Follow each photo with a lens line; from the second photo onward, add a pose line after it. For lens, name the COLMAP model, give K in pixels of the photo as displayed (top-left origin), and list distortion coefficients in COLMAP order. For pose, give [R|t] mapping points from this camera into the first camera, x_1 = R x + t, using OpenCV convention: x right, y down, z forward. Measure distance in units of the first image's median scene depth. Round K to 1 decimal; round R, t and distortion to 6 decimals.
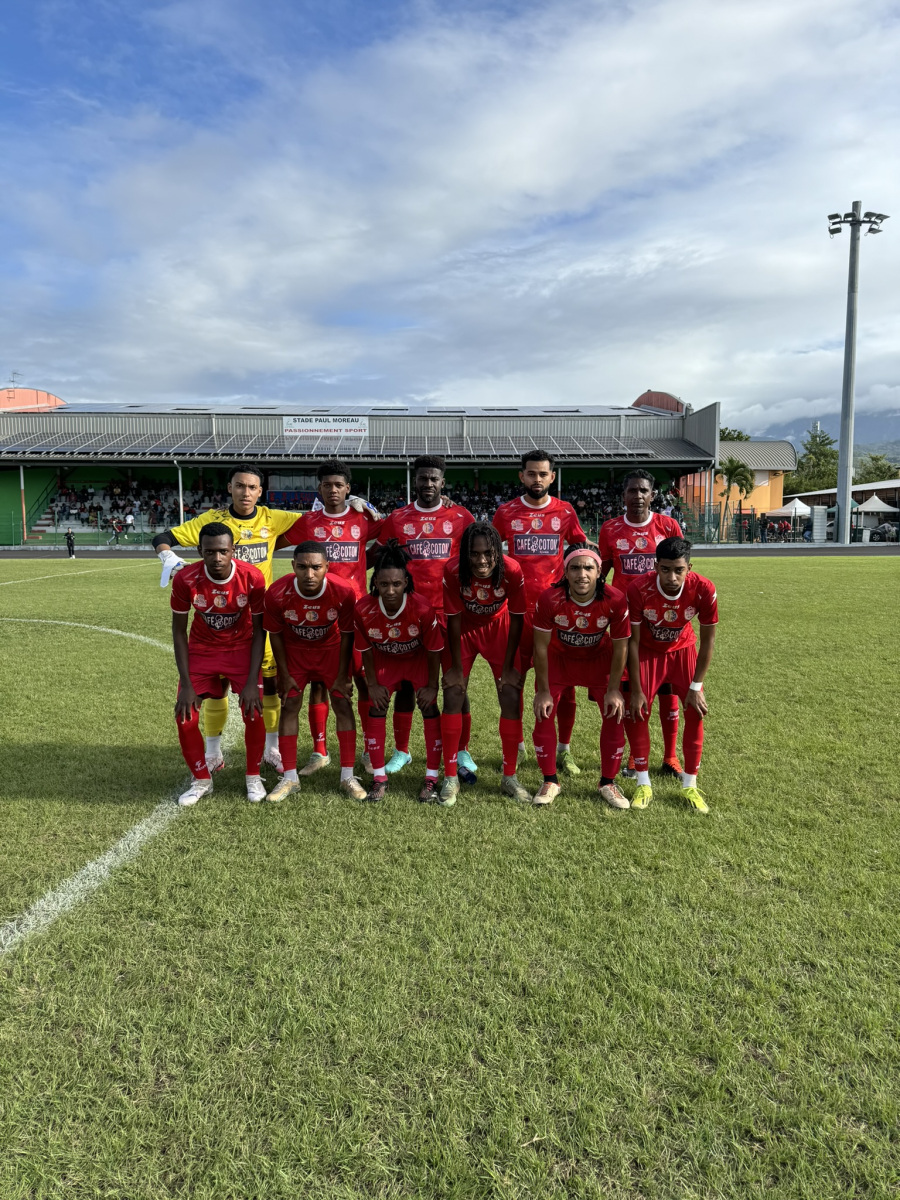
lens RADIAL K [[855.0, 0, 446.0], [0, 855.0, 588.7], [0, 0, 1]] dist [0.123435, -0.137881]
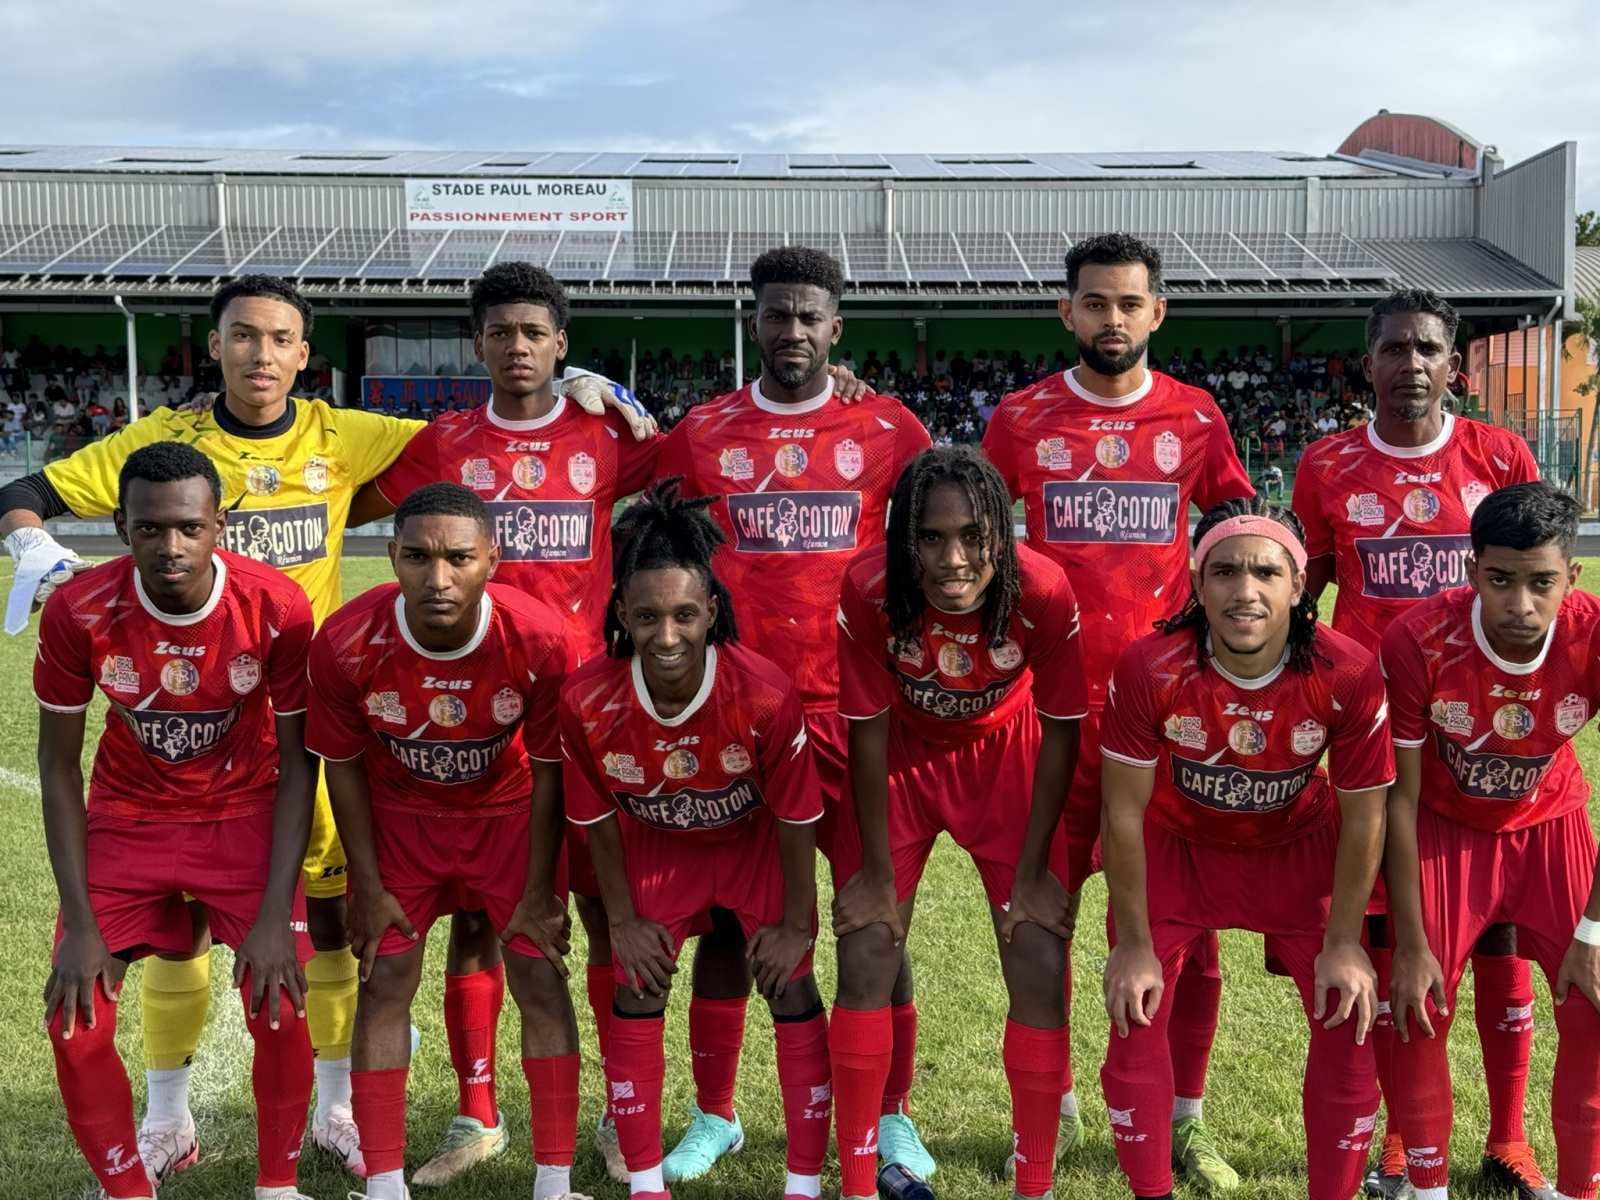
lens RADIAL K [[2270.2, 0, 785.9], [0, 2270.2, 590.8], [0, 0, 1]] dist [0.166599, -0.349387]
pose [[0.999739, 0.002815, -0.022687, -0.002921], [-0.003298, 0.999768, -0.021292, 0.000096], [0.022622, 0.021362, 0.999516, 0.092371]]
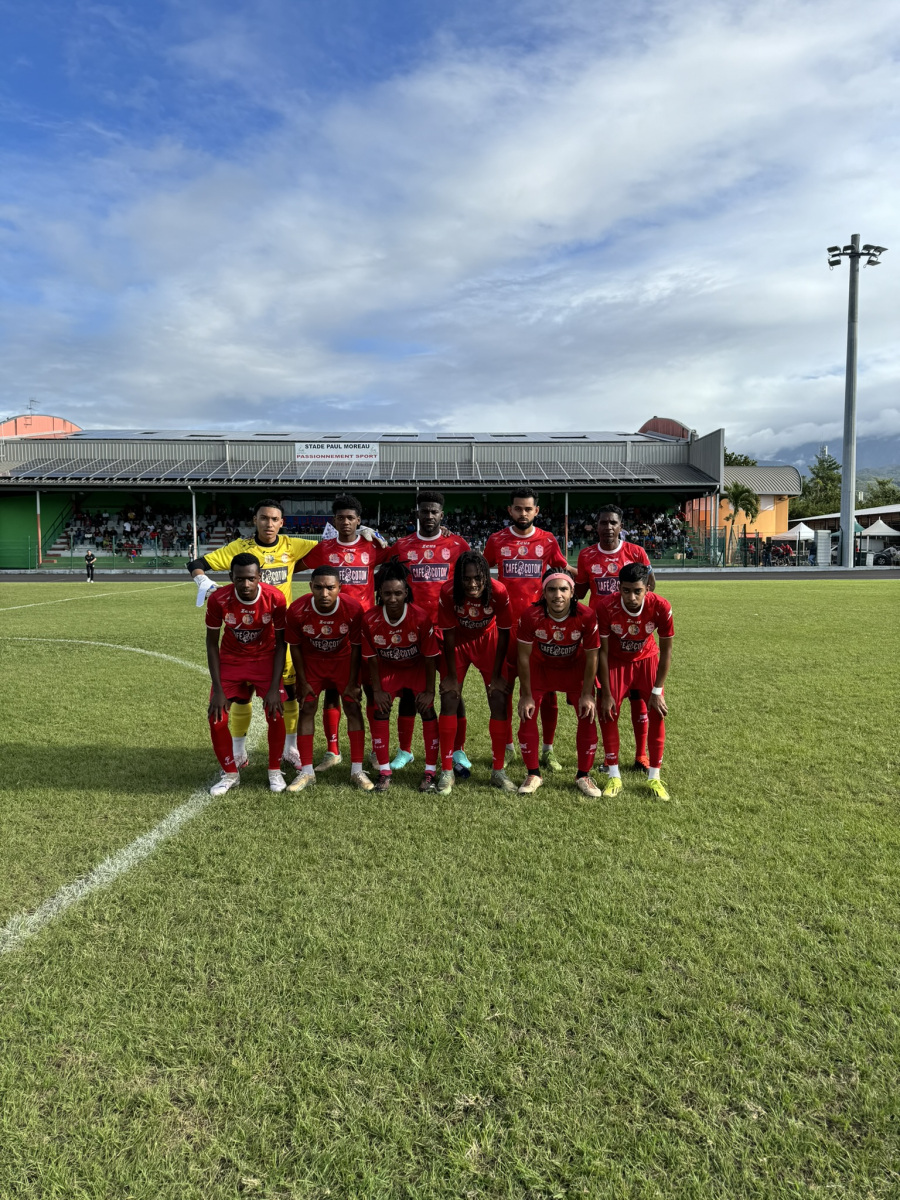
lens RADIAL K [[854.2, 0, 466.5], [0, 854.2, 594.6], [0, 0, 1]] dist [0.139378, -0.215222]
pose [[0.999935, -0.000345, 0.011430, 0.017868], [0.000574, 0.999798, -0.020083, 0.006120], [-0.011420, 0.020089, 0.999733, -0.149033]]
